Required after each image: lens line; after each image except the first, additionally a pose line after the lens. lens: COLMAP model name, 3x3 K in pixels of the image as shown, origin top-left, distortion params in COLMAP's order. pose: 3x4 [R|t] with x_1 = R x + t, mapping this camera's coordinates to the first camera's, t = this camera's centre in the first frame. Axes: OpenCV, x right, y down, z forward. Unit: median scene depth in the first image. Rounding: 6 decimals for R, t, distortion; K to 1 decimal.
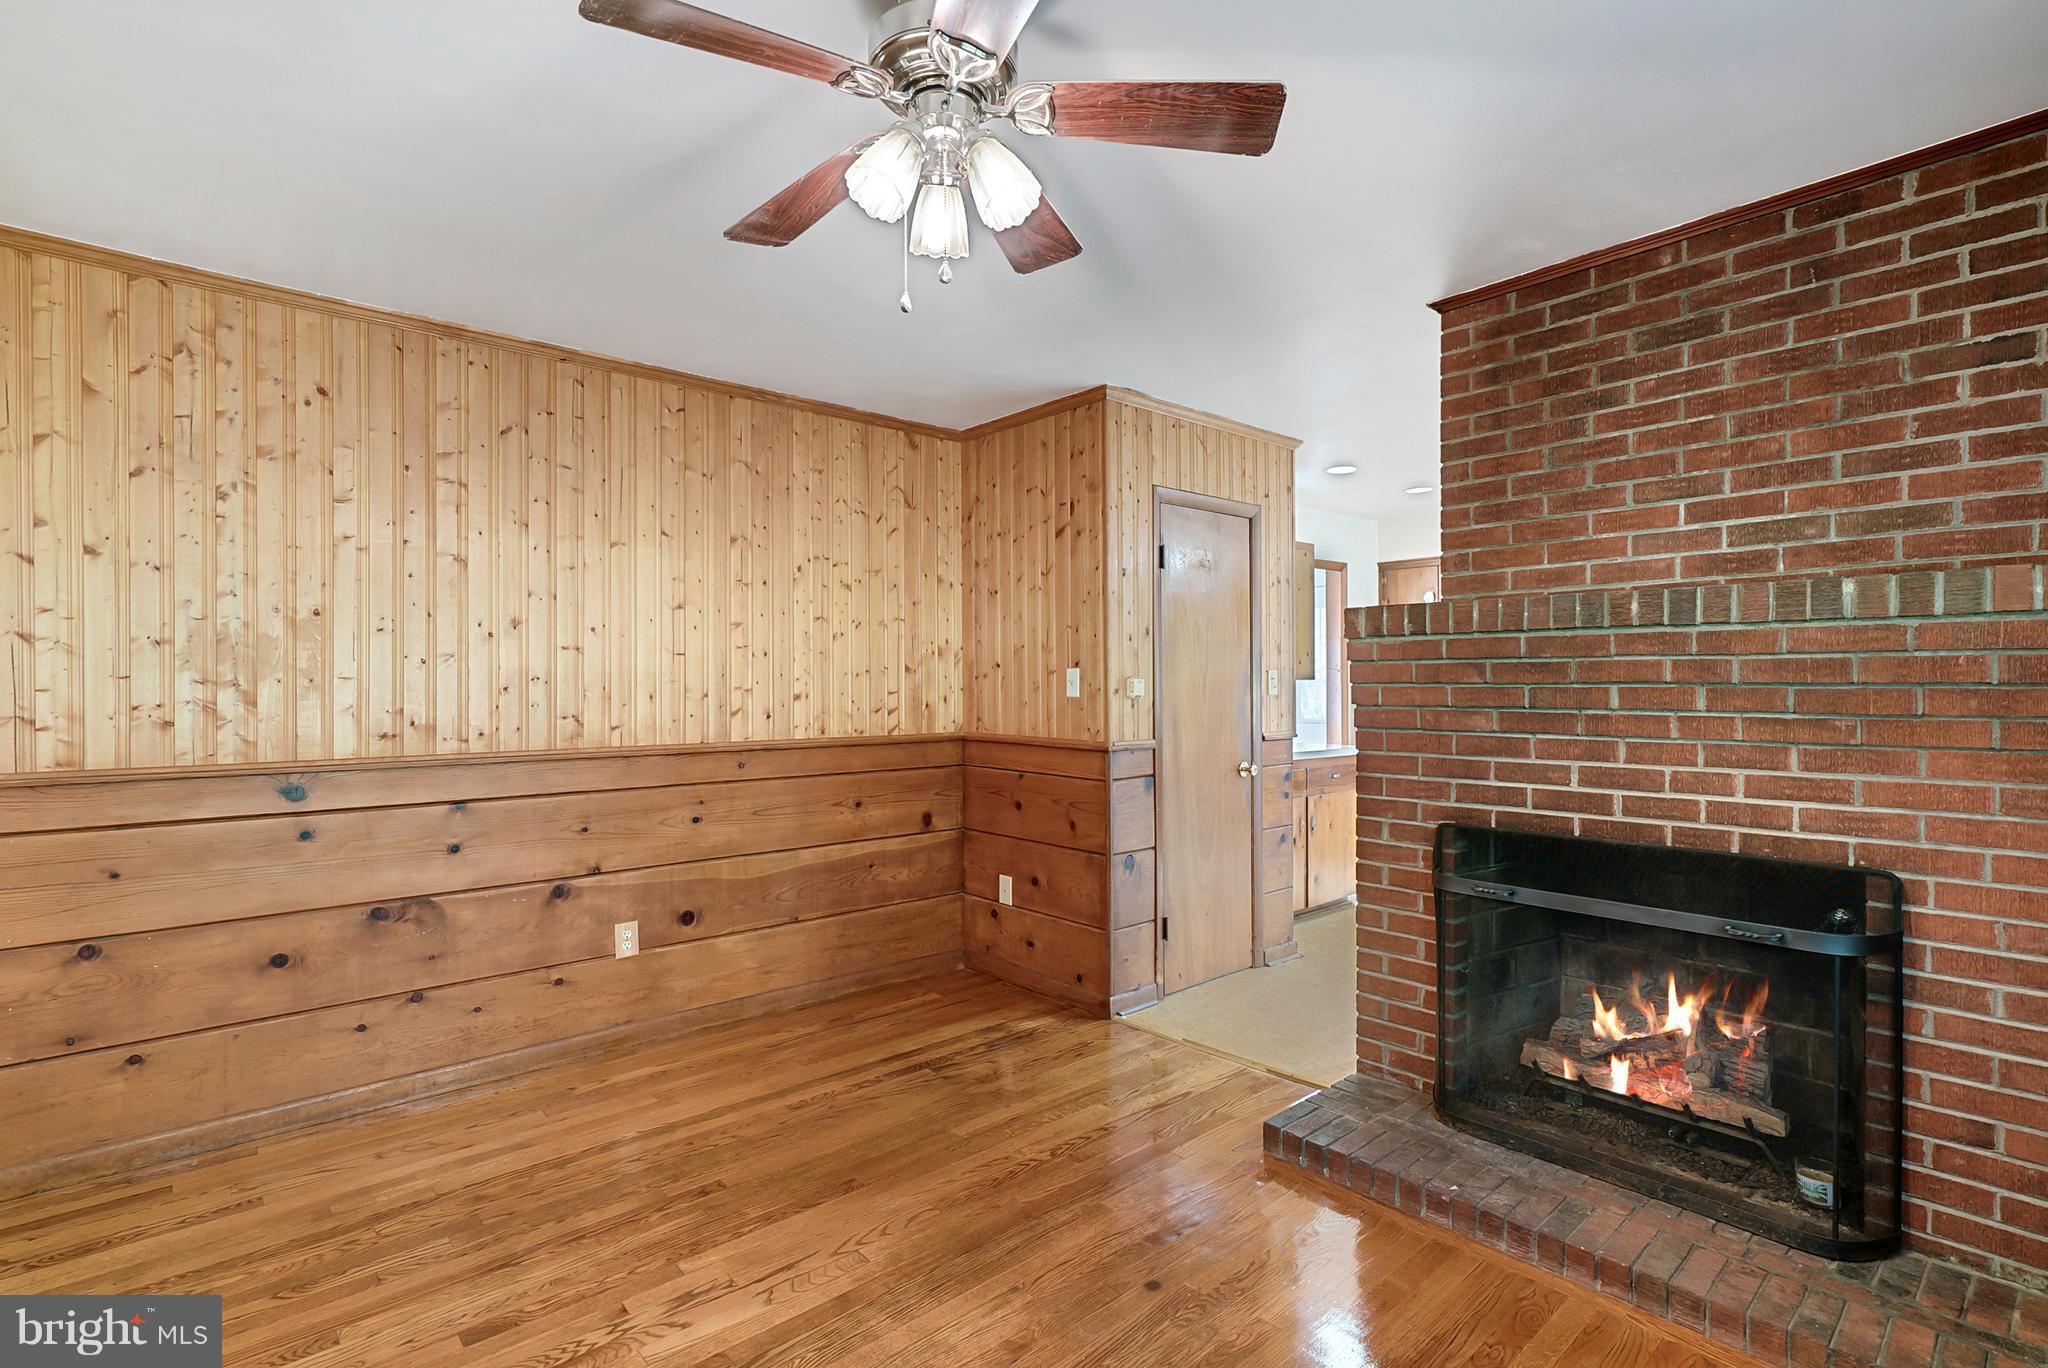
lens RADIAL K [[979.5, 0, 1020.9], [0, 979.5, 687.2], [0, 0, 1]] dist [0.012538, 0.000263]
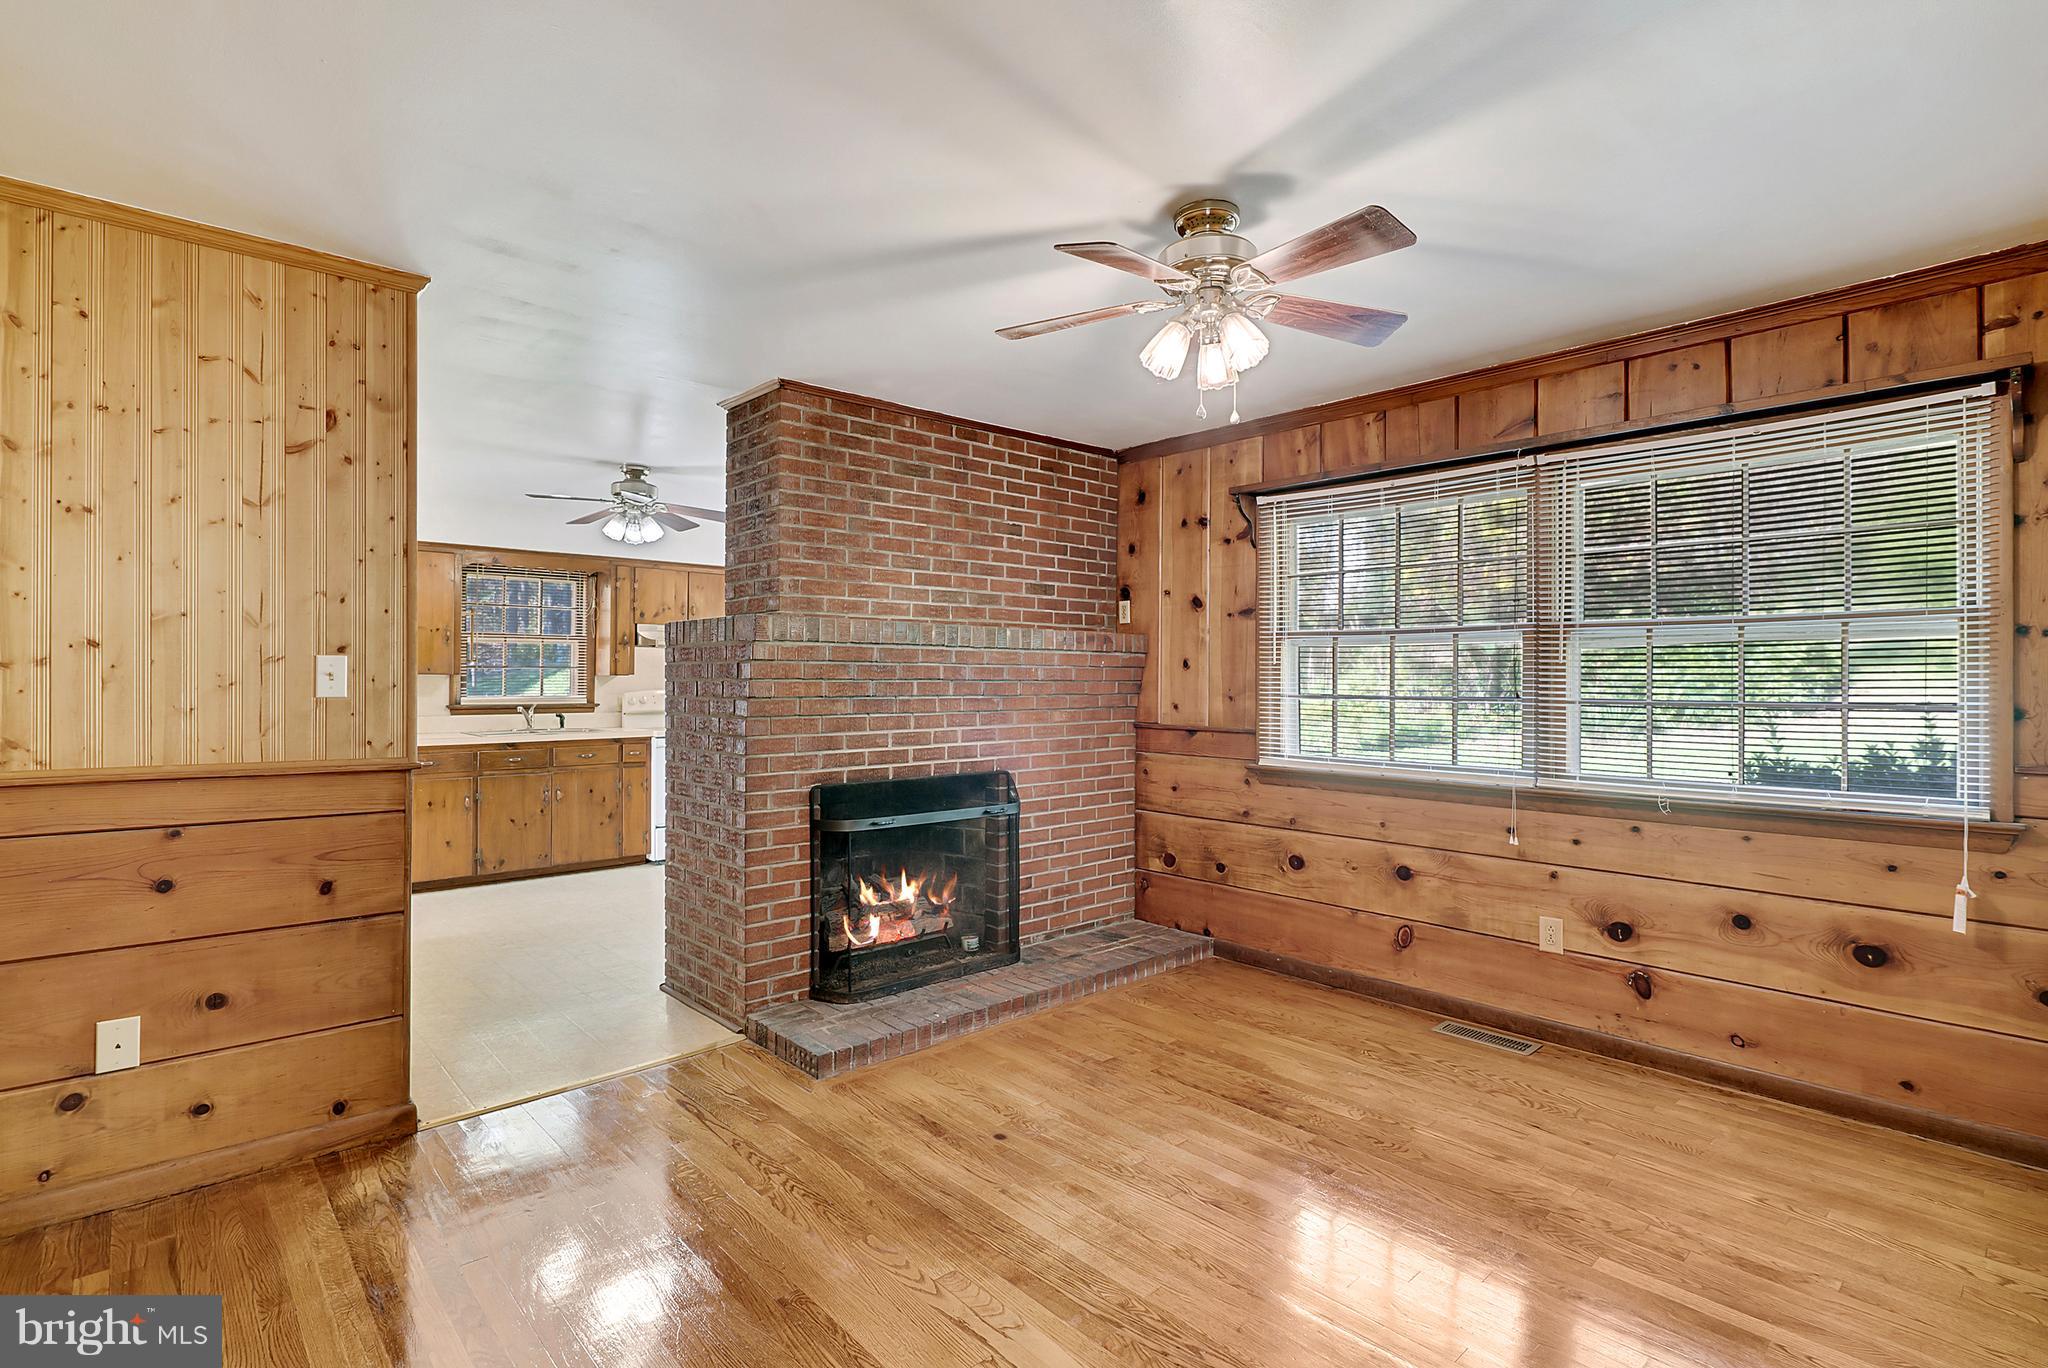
lens RADIAL K [[996.2, 0, 1020.3], [0, 996.2, 673.9], [0, 0, 1]] dist [-0.002188, -0.000082]
pose [[-0.015609, 0.009189, 0.999836, -1.000386], [0.002568, 0.999955, -0.009150, 0.002112], [-0.999875, 0.002425, -0.015632, 0.828162]]
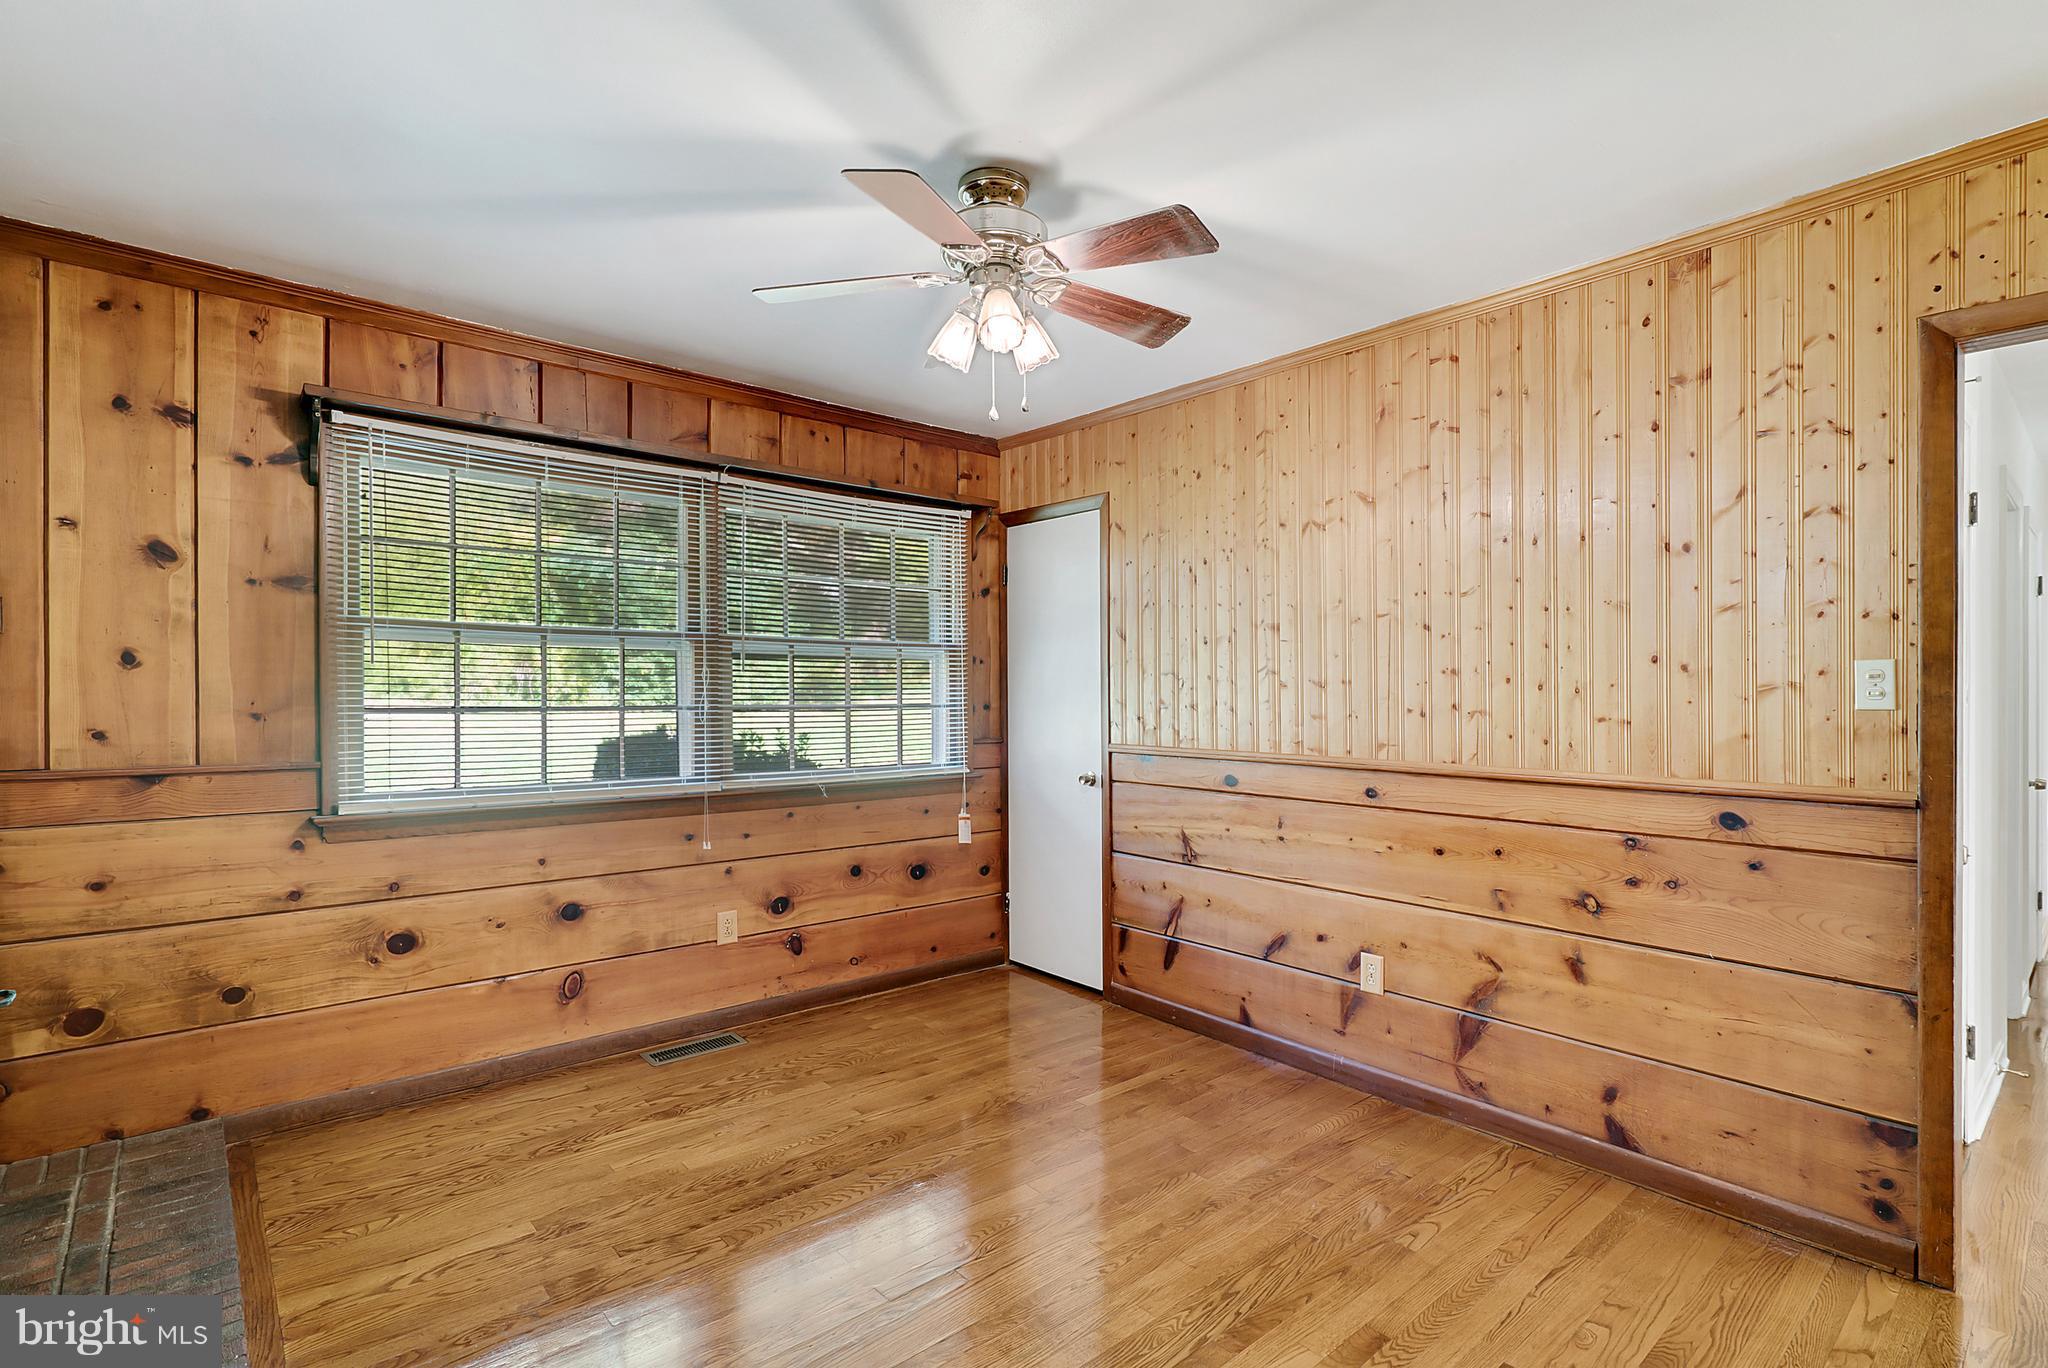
lens RADIAL K [[968.6, 0, 1026.0], [0, 968.6, 688.7], [0, 0, 1]] dist [0.001475, 0.000559]
pose [[-0.999968, -0.000209, 0.007948, -0.083196], [-0.000182, 0.999994, 0.003464, -0.004437], [-0.007949, 0.003462, -0.999962, 1.496239]]
